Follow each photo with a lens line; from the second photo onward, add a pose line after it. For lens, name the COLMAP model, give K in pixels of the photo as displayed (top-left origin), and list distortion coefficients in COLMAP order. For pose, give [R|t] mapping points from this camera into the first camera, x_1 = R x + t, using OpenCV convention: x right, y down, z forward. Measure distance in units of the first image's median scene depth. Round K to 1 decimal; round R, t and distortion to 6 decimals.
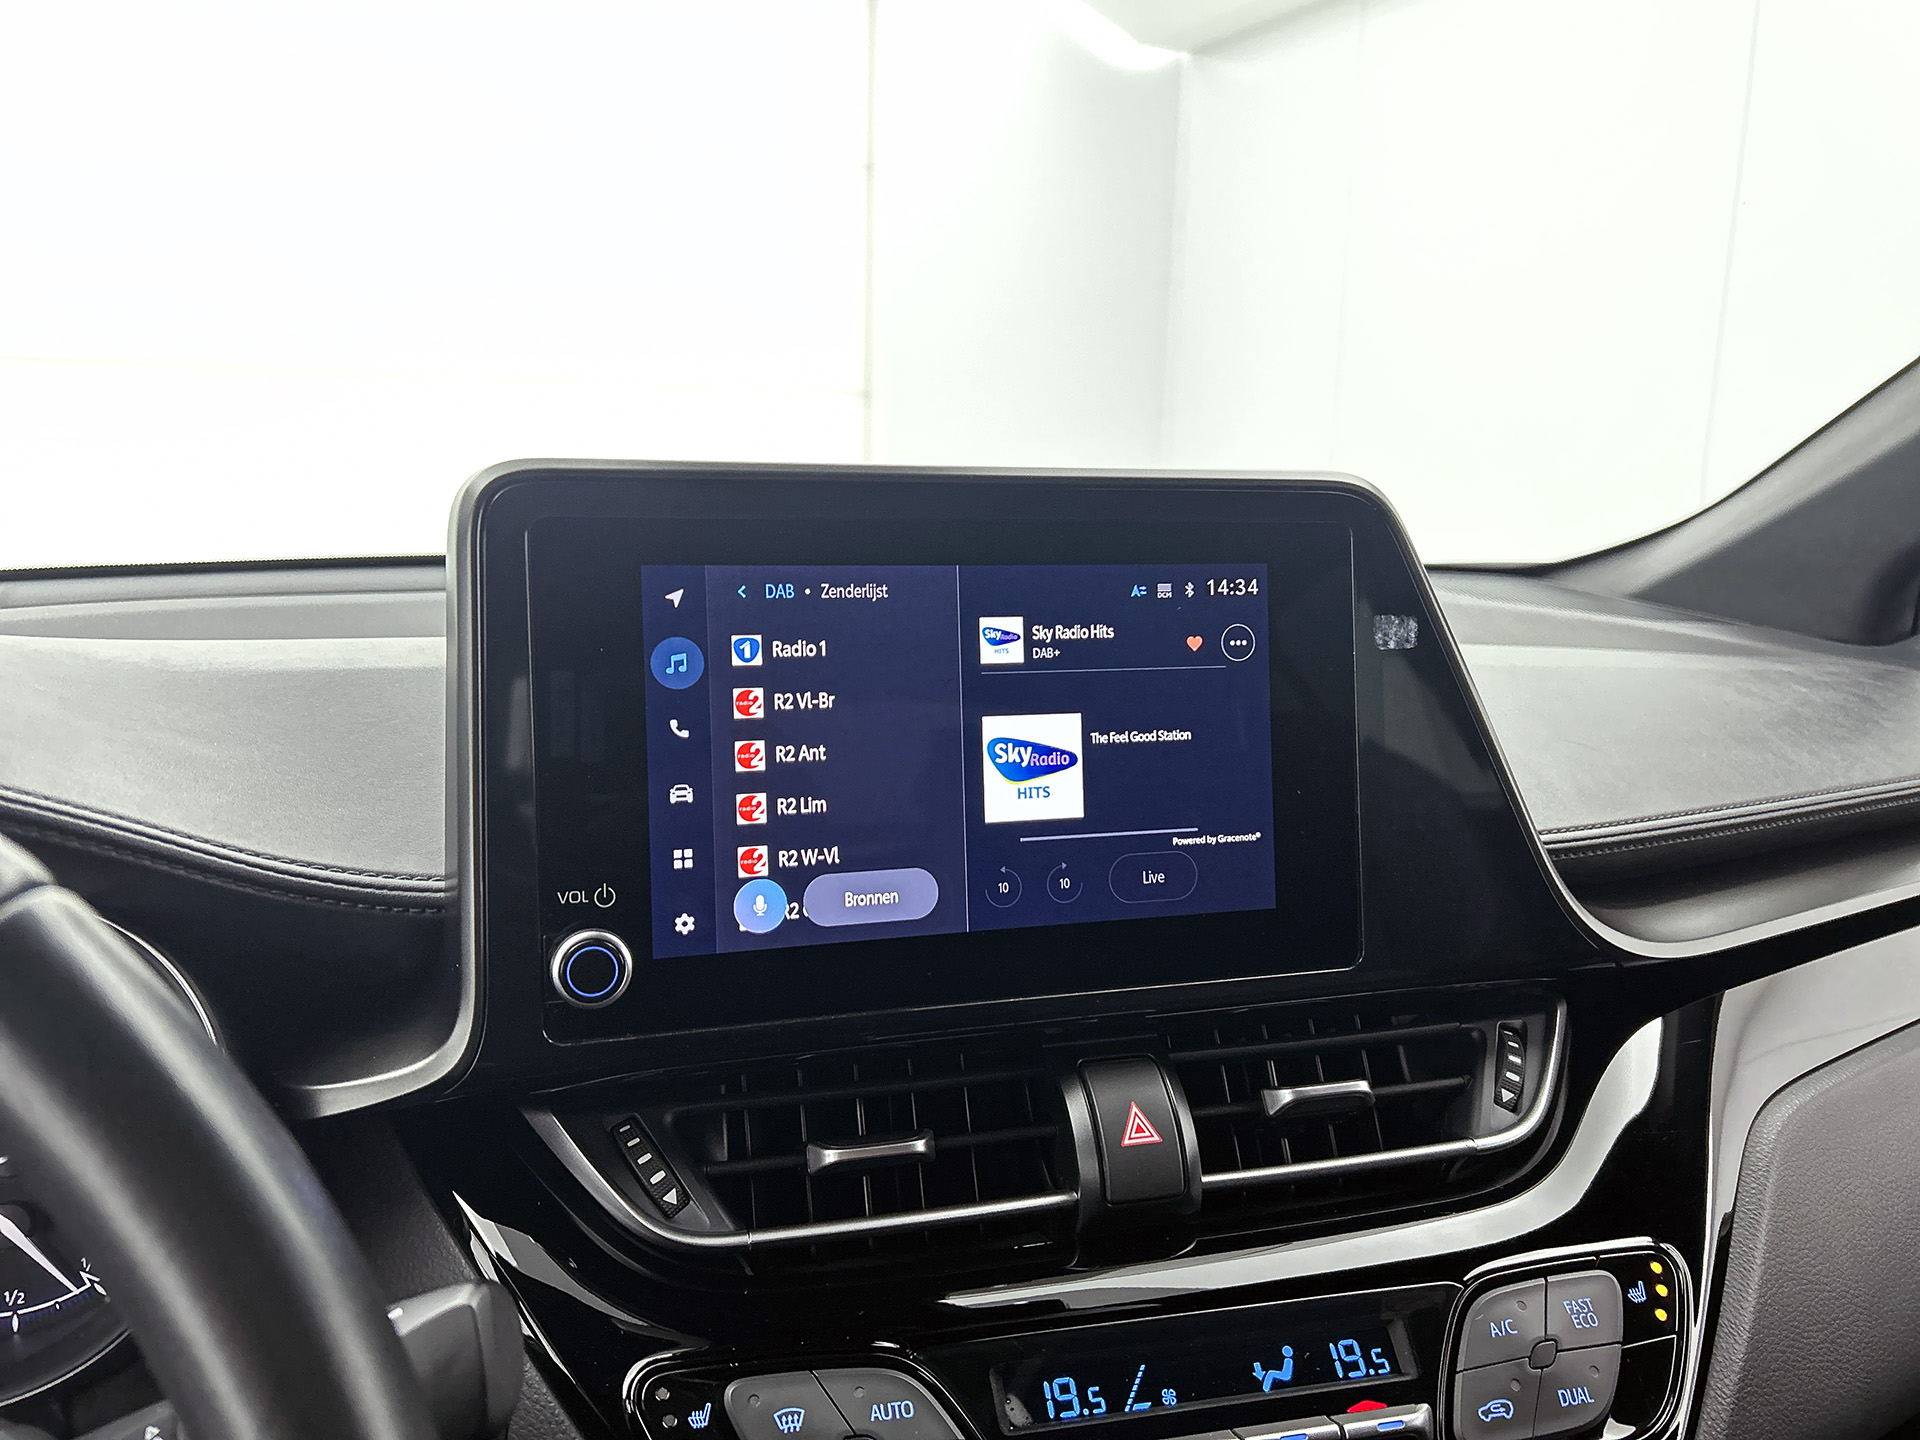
lens RADIAL K [[1495.0, 0, 974.5], [0, 1495.0, 690.0], [0, 0, 1]] dist [0.024805, -0.043741]
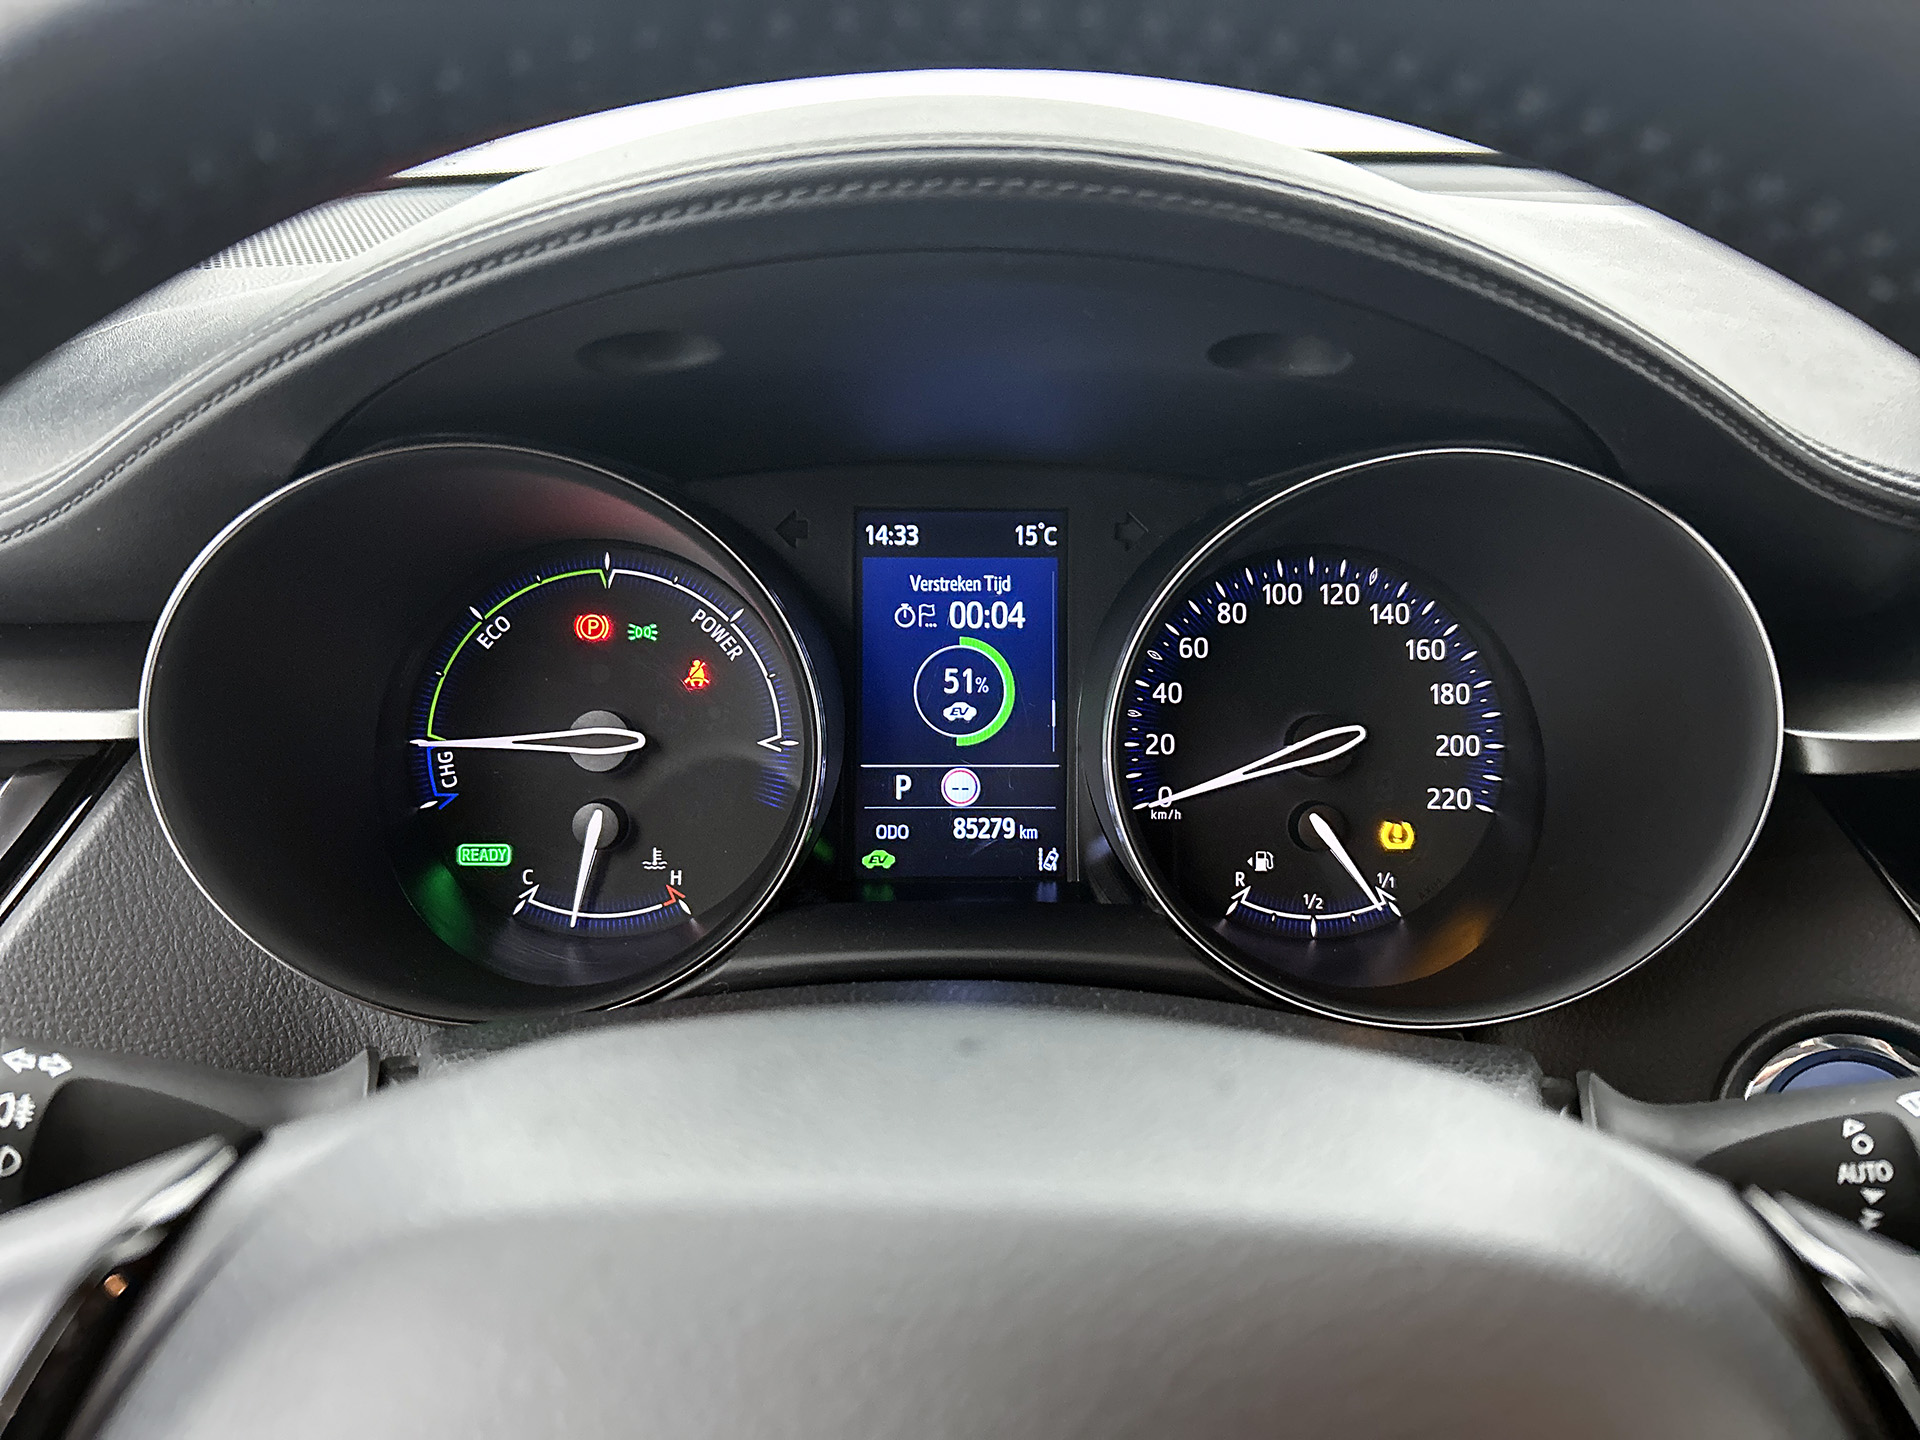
lens RADIAL K [[1495.0, 0, 948.0], [0, 1495.0, 686.8], [0, 0, 1]] dist [0.024805, -0.043741]
pose [[0.914645, 0.143234, -0.378031, -0.501671], [-0.062897, 0.974160, 0.216926, 0.083271], [0.399334, -0.174633, 0.900020, 0.082537]]
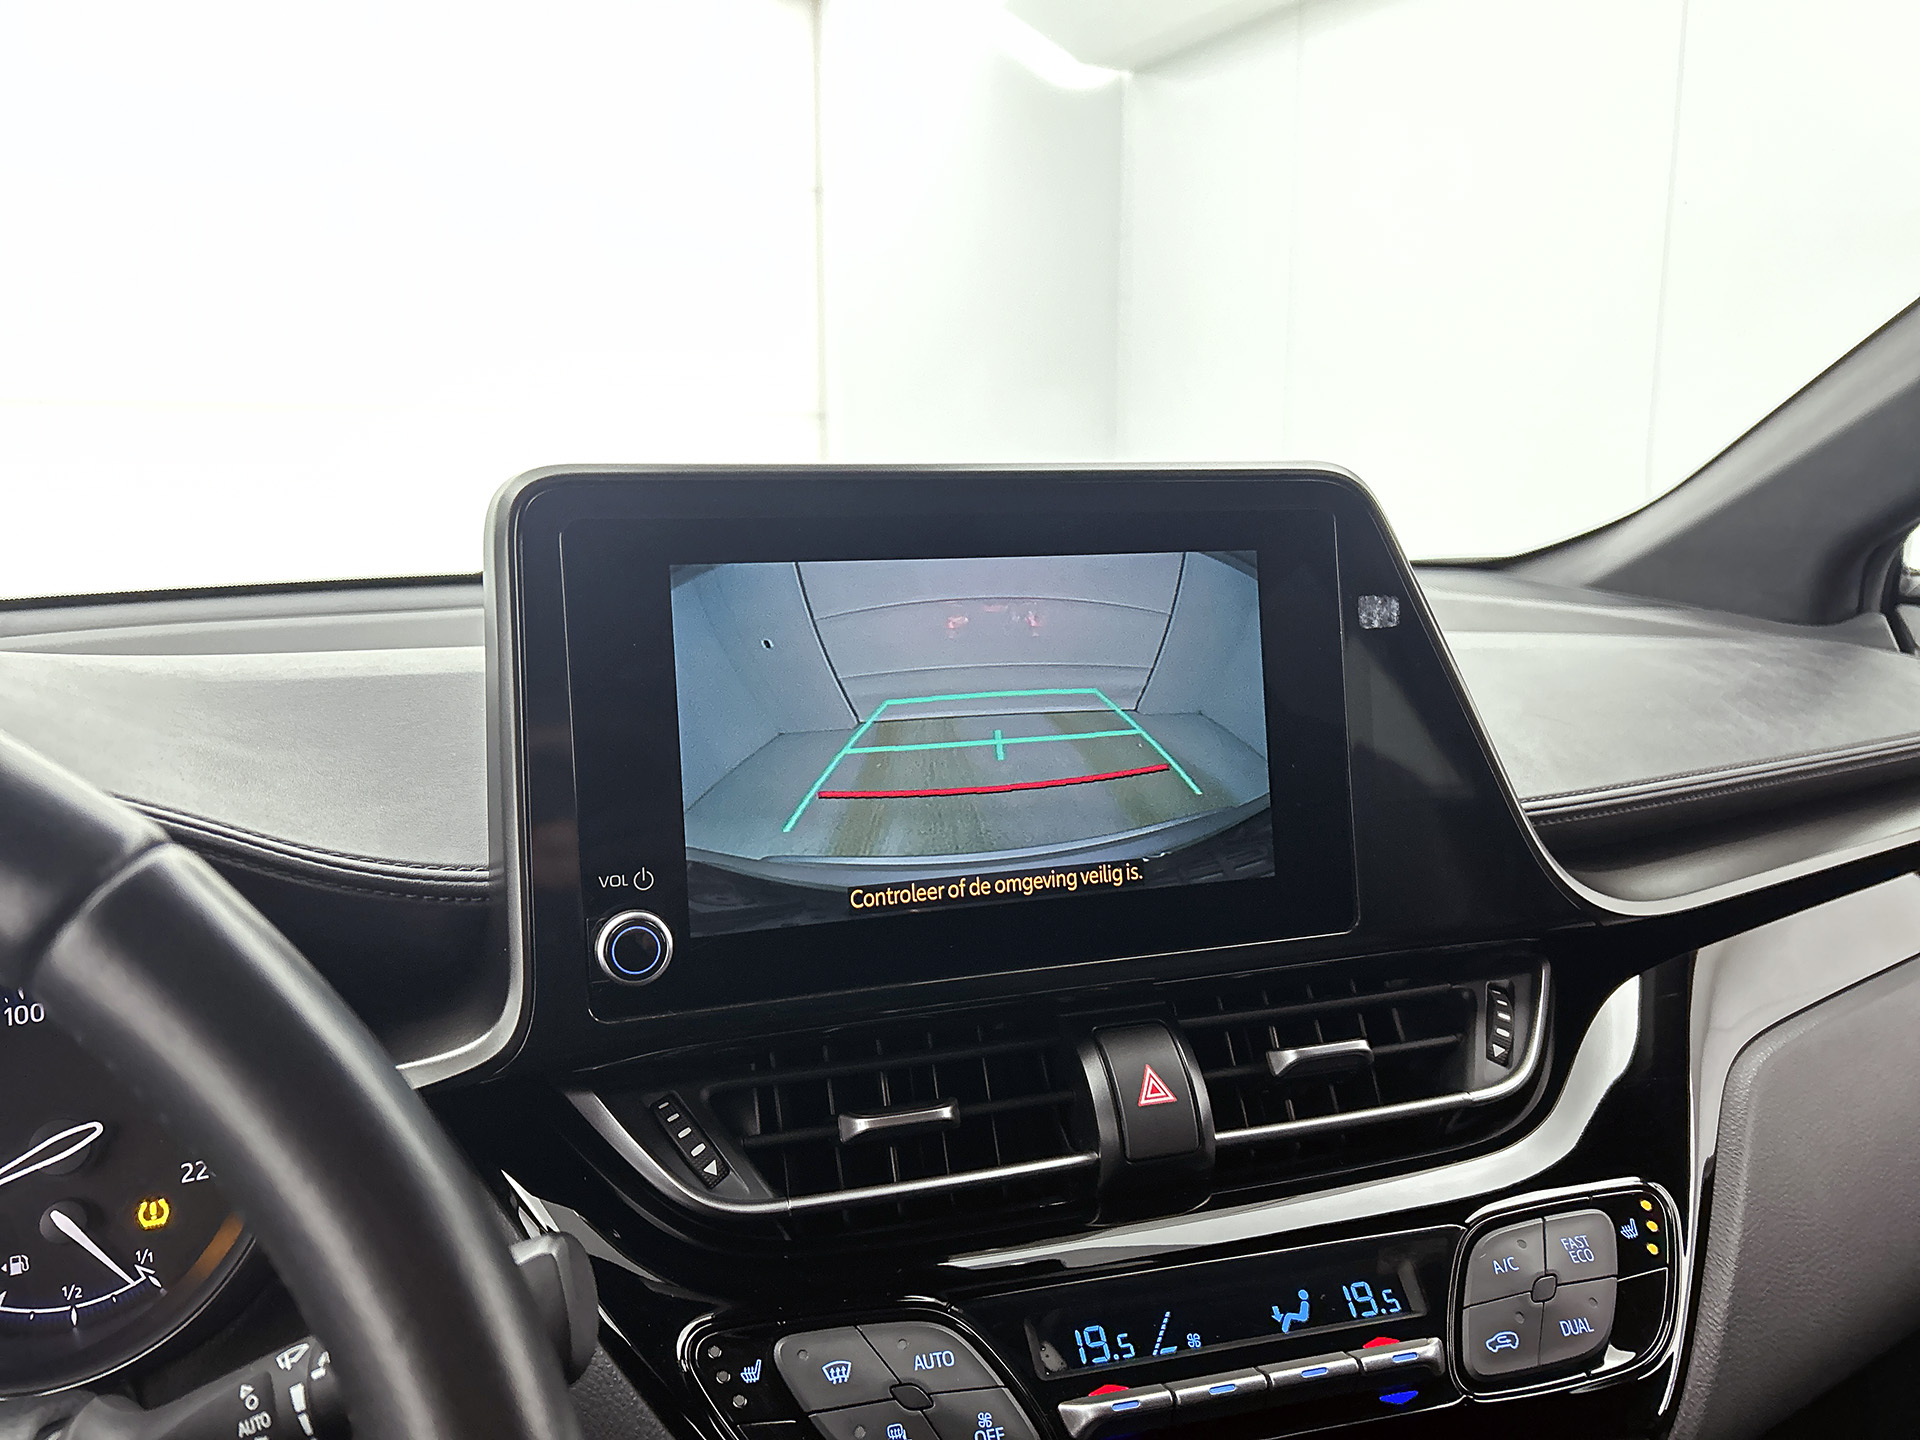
lens RADIAL K [[1495.0, 0, 970.4], [0, 1495.0, 684.3], [0, 0, 1]] dist [0.024805, -0.043741]
pose [[0.999266, -0.029045, 0.024986, -0.037166], [0.029435, 0.999448, -0.015382, 0.021953], [-0.024525, 0.016106, 0.999569, -0.050193]]
